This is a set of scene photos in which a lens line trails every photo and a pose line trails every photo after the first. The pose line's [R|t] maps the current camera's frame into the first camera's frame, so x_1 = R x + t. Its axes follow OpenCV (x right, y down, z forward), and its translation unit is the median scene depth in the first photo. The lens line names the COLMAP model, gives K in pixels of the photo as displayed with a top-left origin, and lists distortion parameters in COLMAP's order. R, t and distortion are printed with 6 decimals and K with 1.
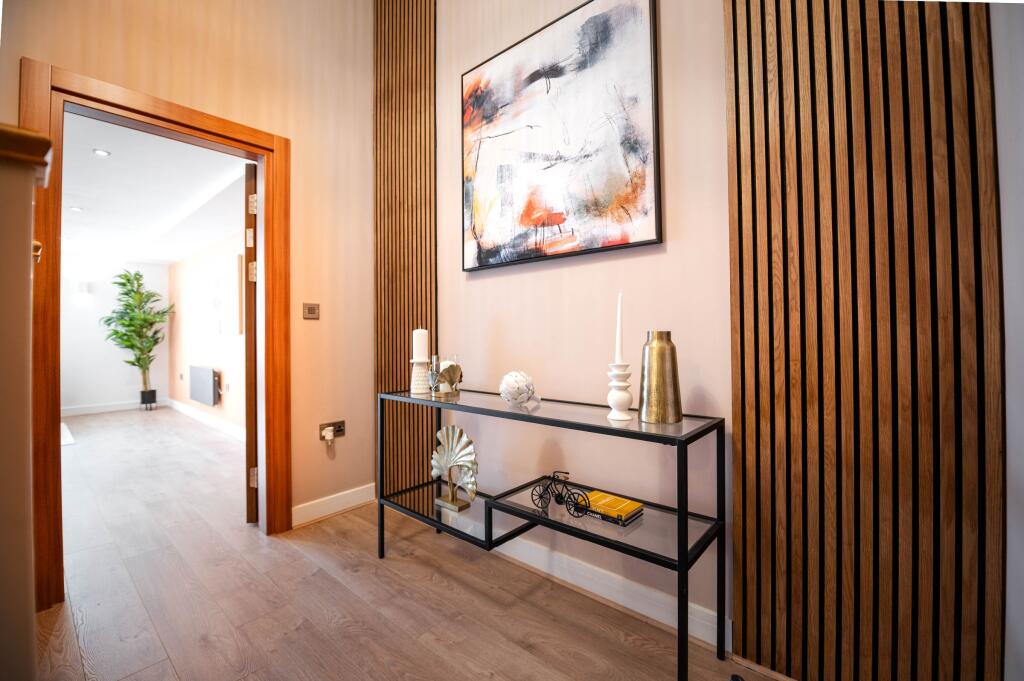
lens RADIAL K [[436.0, 0, 515.5], [0, 436.0, 332.1], [0, 0, 1]] dist [-0.013803, -0.000163]
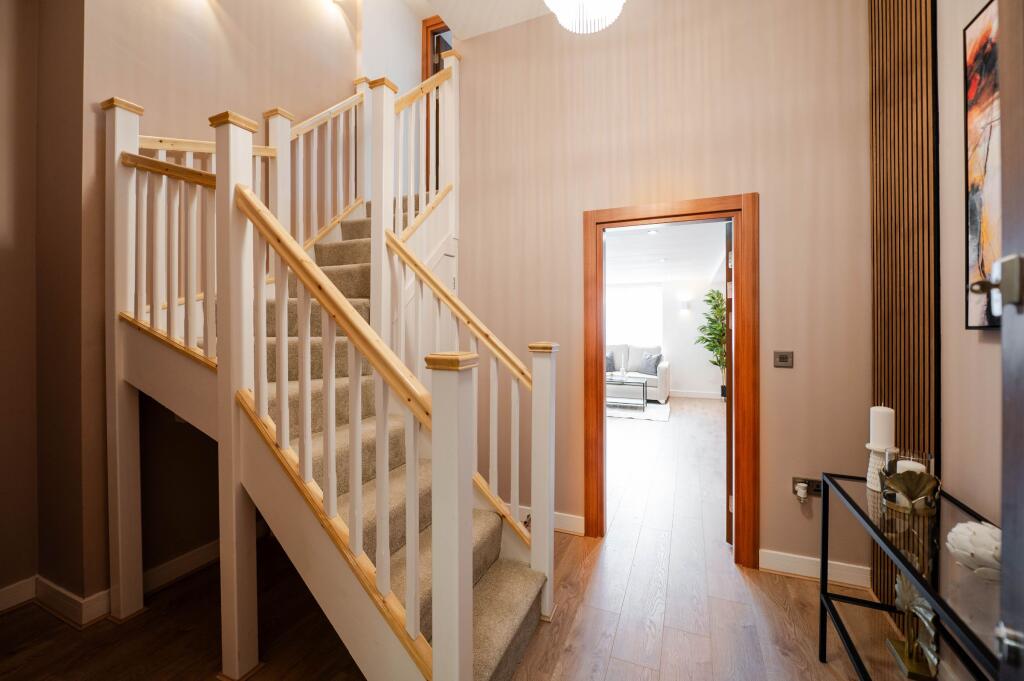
lens RADIAL K [[420.3, 0, 510.8], [0, 420.3, 319.1], [0, 0, 1]] dist [0.000746, -0.005777]
pose [[0.281850, 0.004718, -0.959447, 0.290154], [0.014841, 0.999847, 0.009276, -0.170625], [0.959344, -0.016853, 0.281737, 0.156594]]
